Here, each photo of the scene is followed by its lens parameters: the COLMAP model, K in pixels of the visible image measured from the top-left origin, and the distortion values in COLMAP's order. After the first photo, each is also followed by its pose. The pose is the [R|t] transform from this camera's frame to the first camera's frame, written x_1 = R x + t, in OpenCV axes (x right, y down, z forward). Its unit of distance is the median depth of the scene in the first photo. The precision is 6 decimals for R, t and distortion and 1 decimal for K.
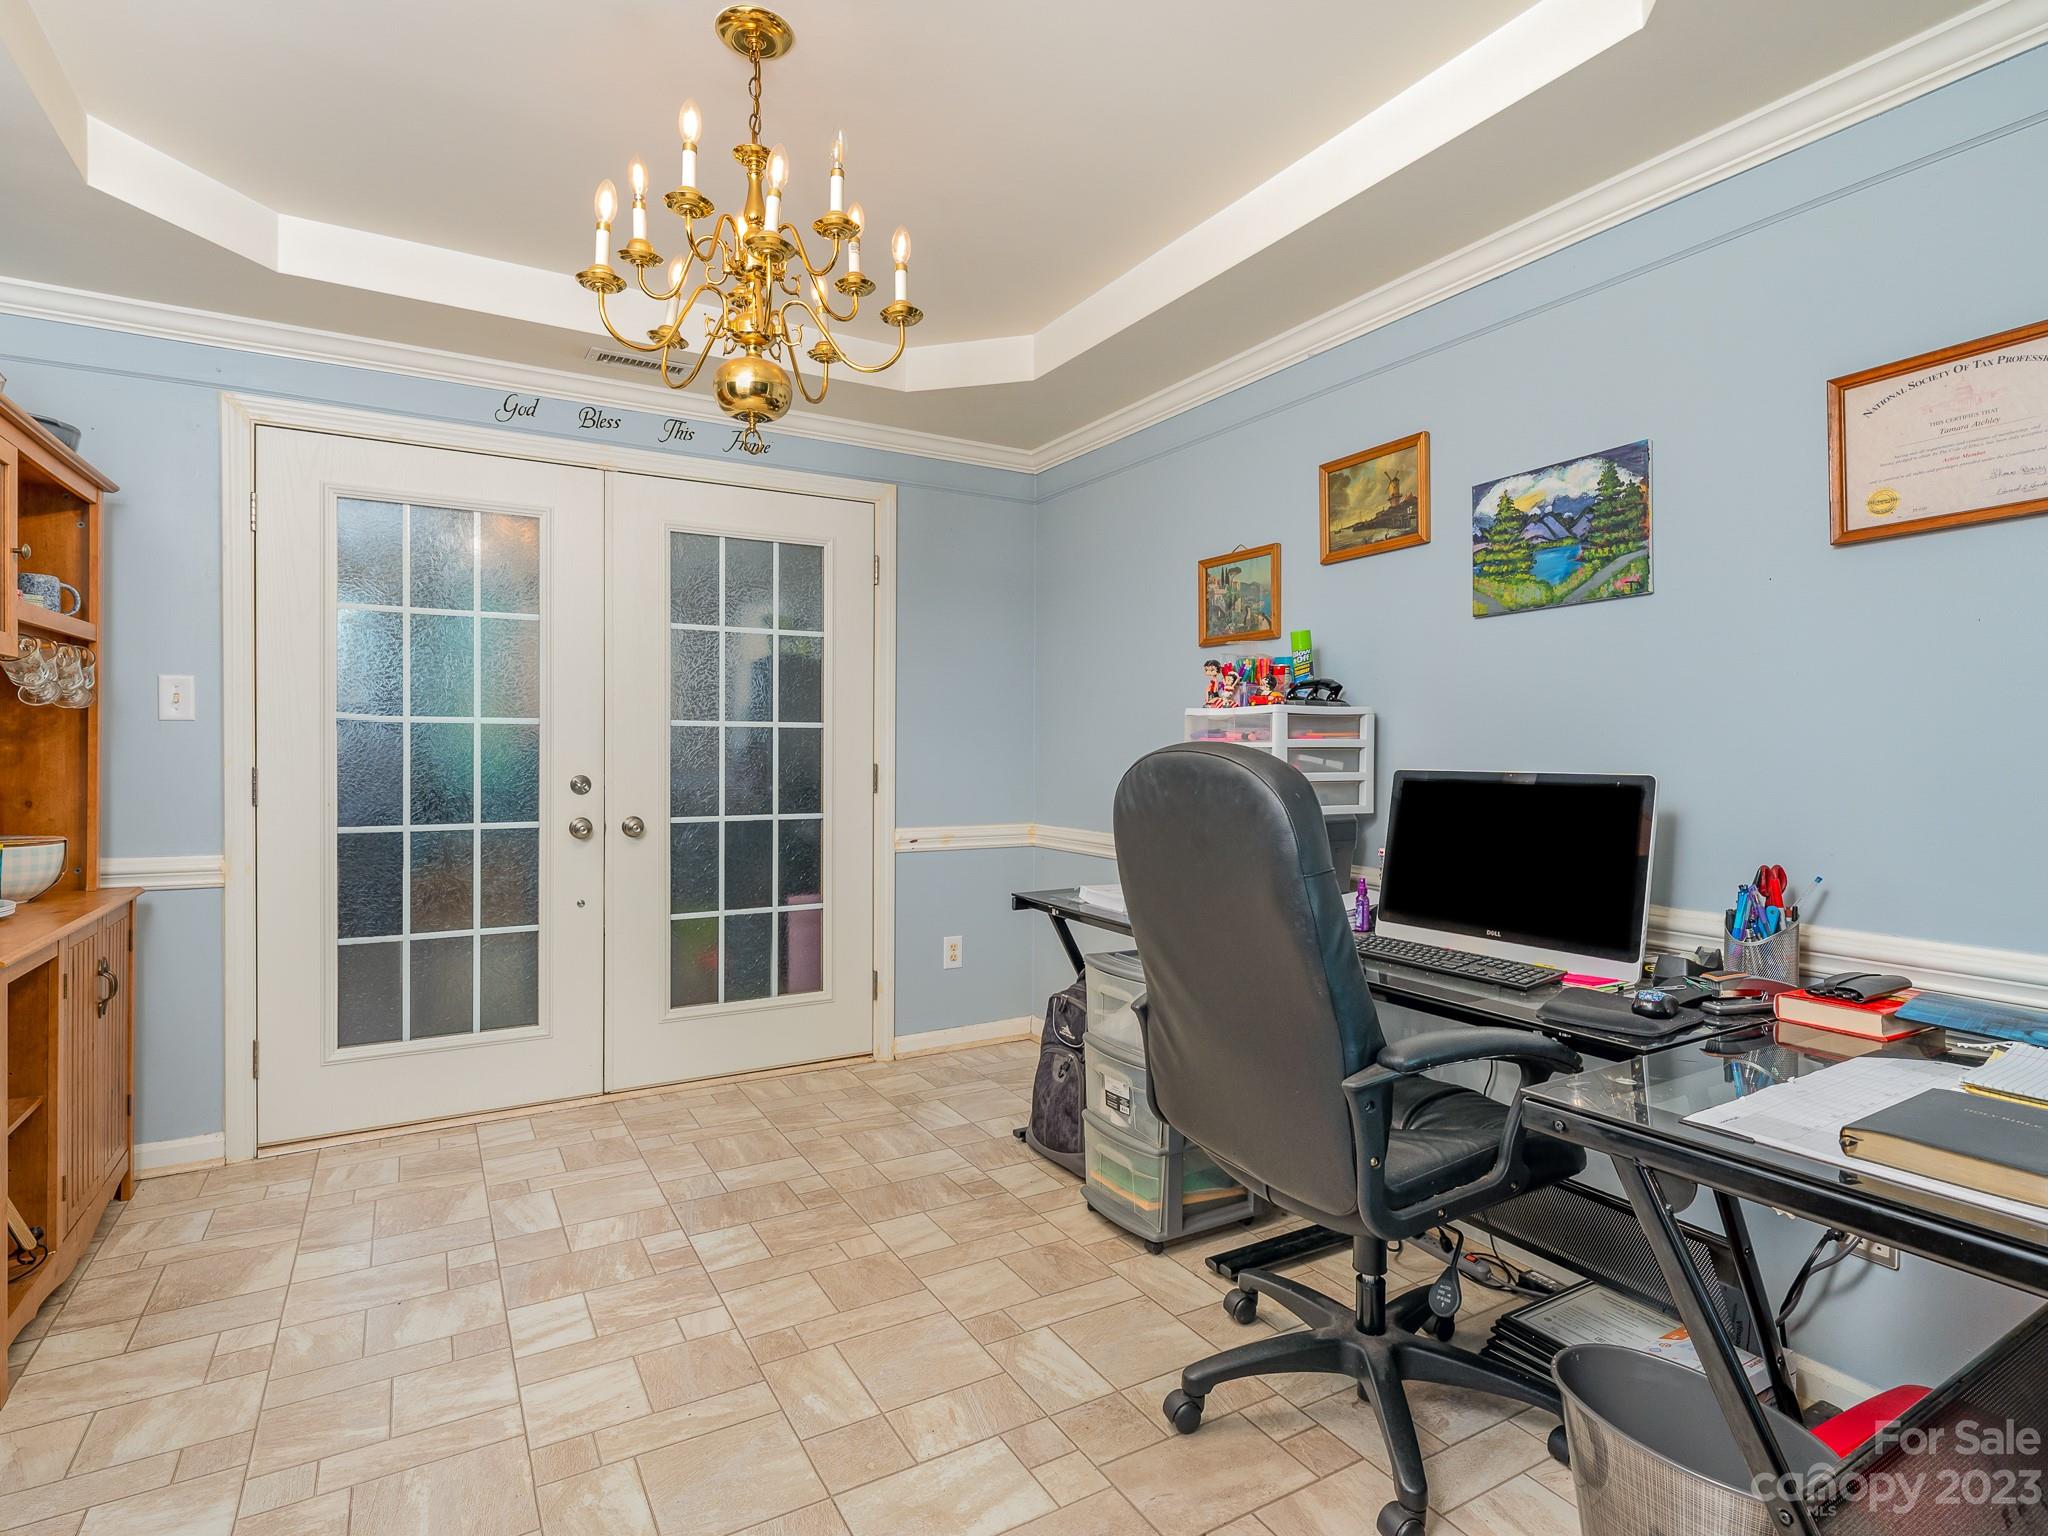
lens RADIAL K [[1053.9, 0, 1025.1], [0, 1053.9, 760.5], [0, 0, 1]] dist [0.016277, 0.001382]
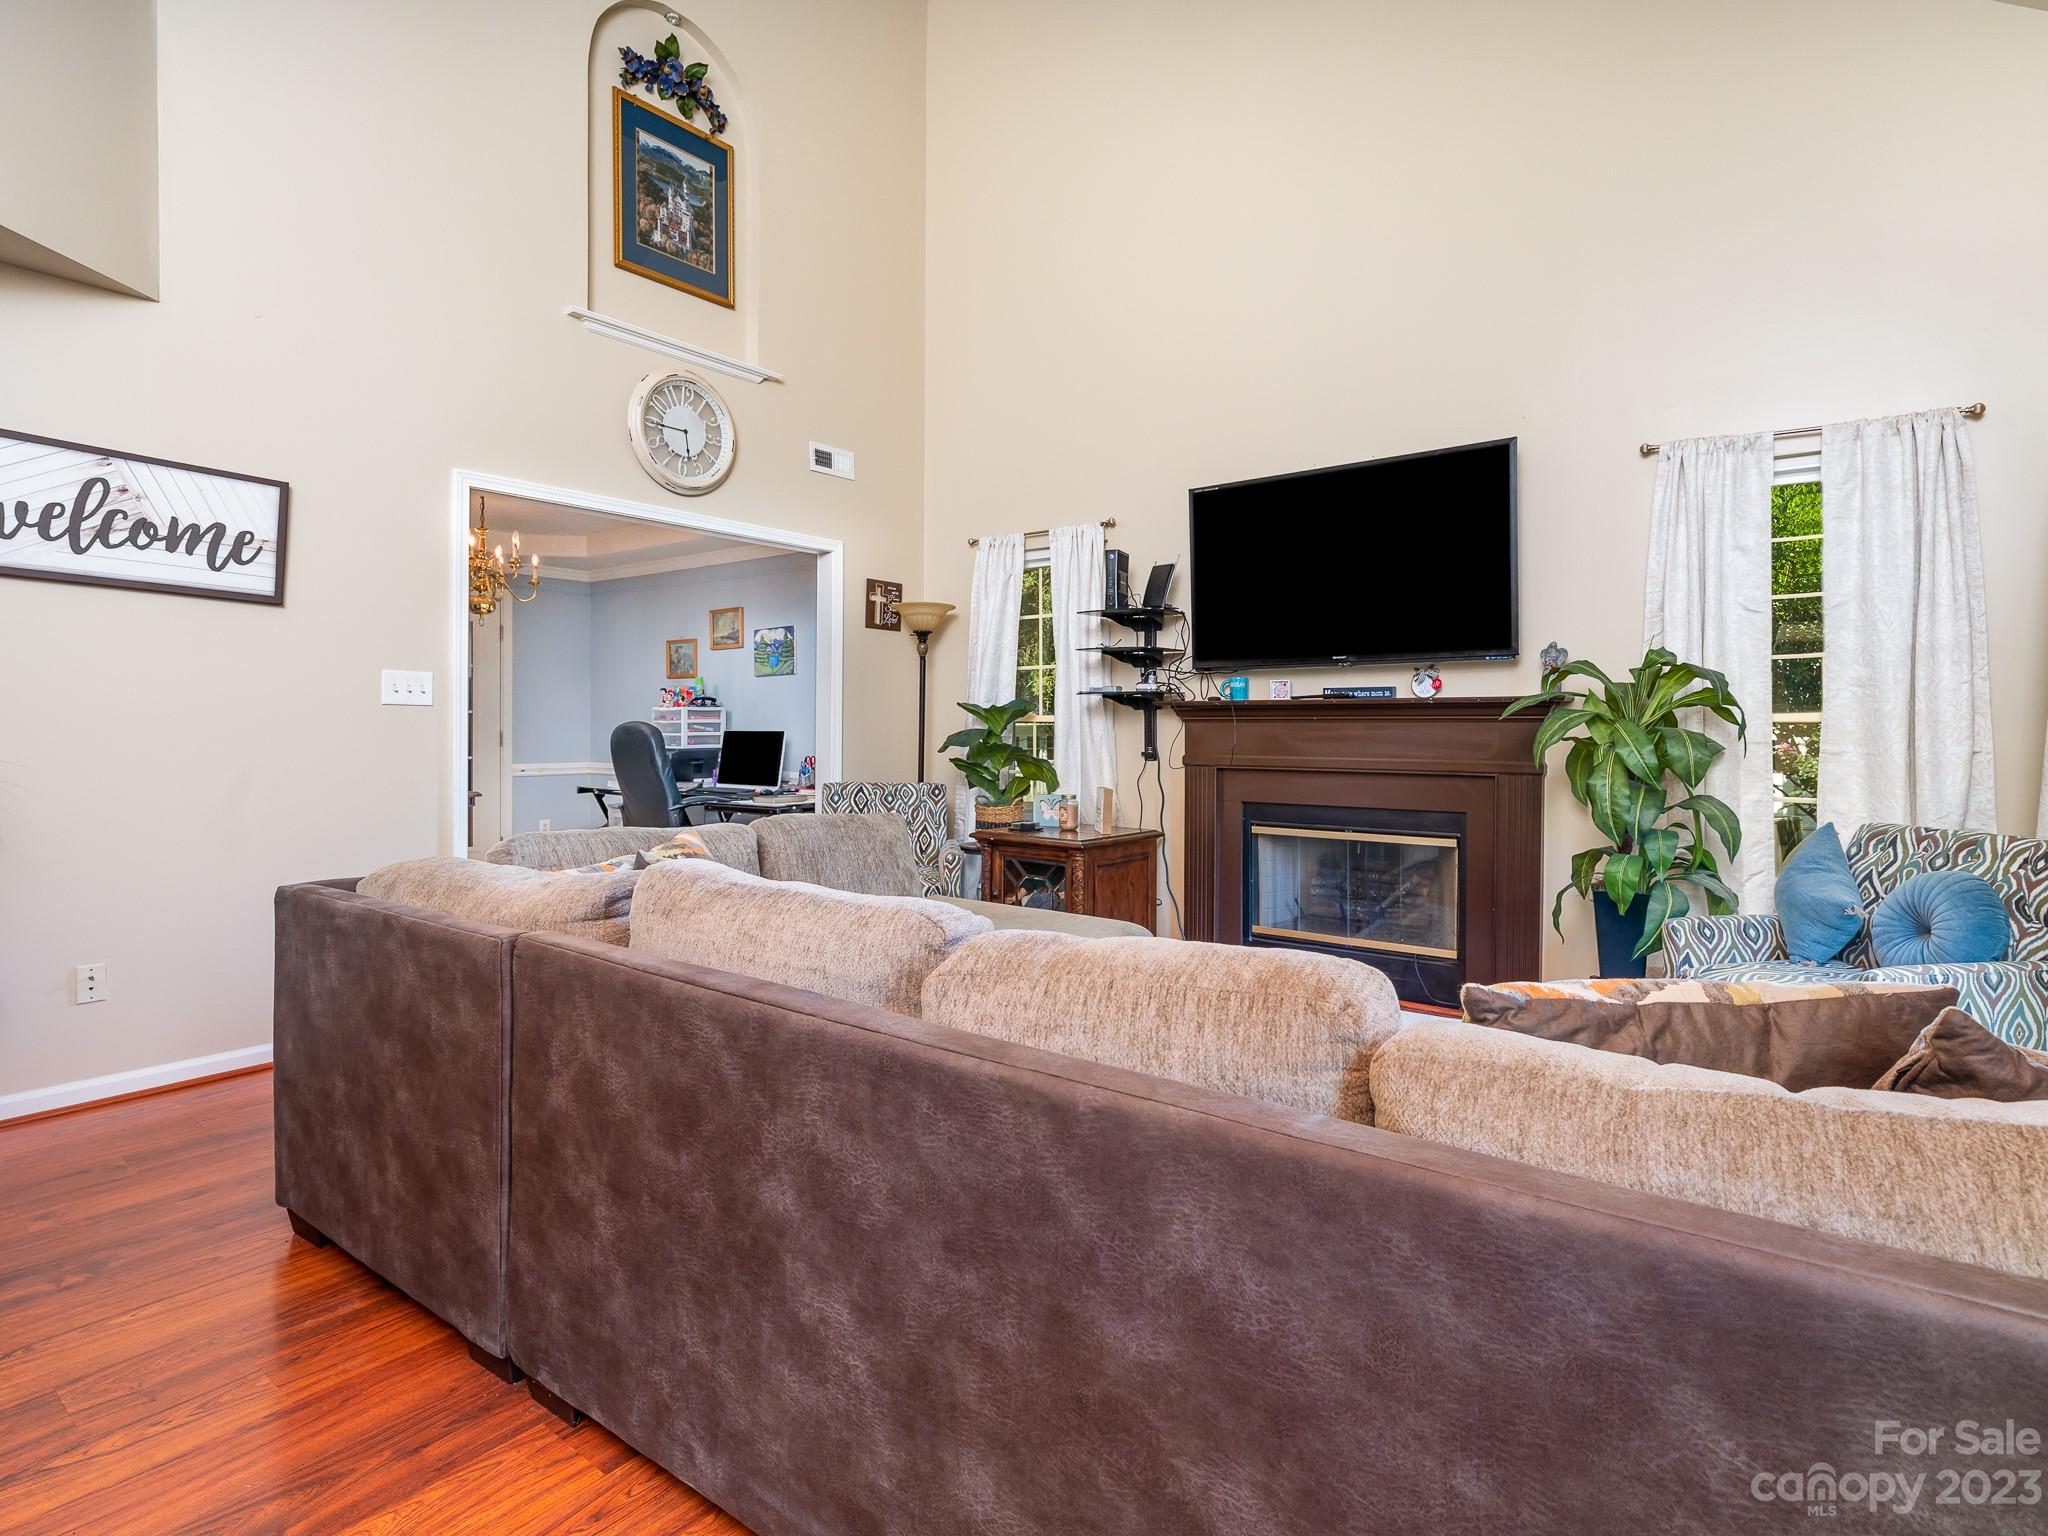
lens RADIAL K [[1053.9, 0, 1021.4], [0, 1053.9, 746.8], [0, 0, 1]] dist [0.016277, 0.001382]
pose [[0.929377, -0.005705, 0.369088, 0.043450], [0.003053, 0.999965, 0.007769, 0.028287], [-0.369119, -0.006094, 0.929362, -1.684542]]
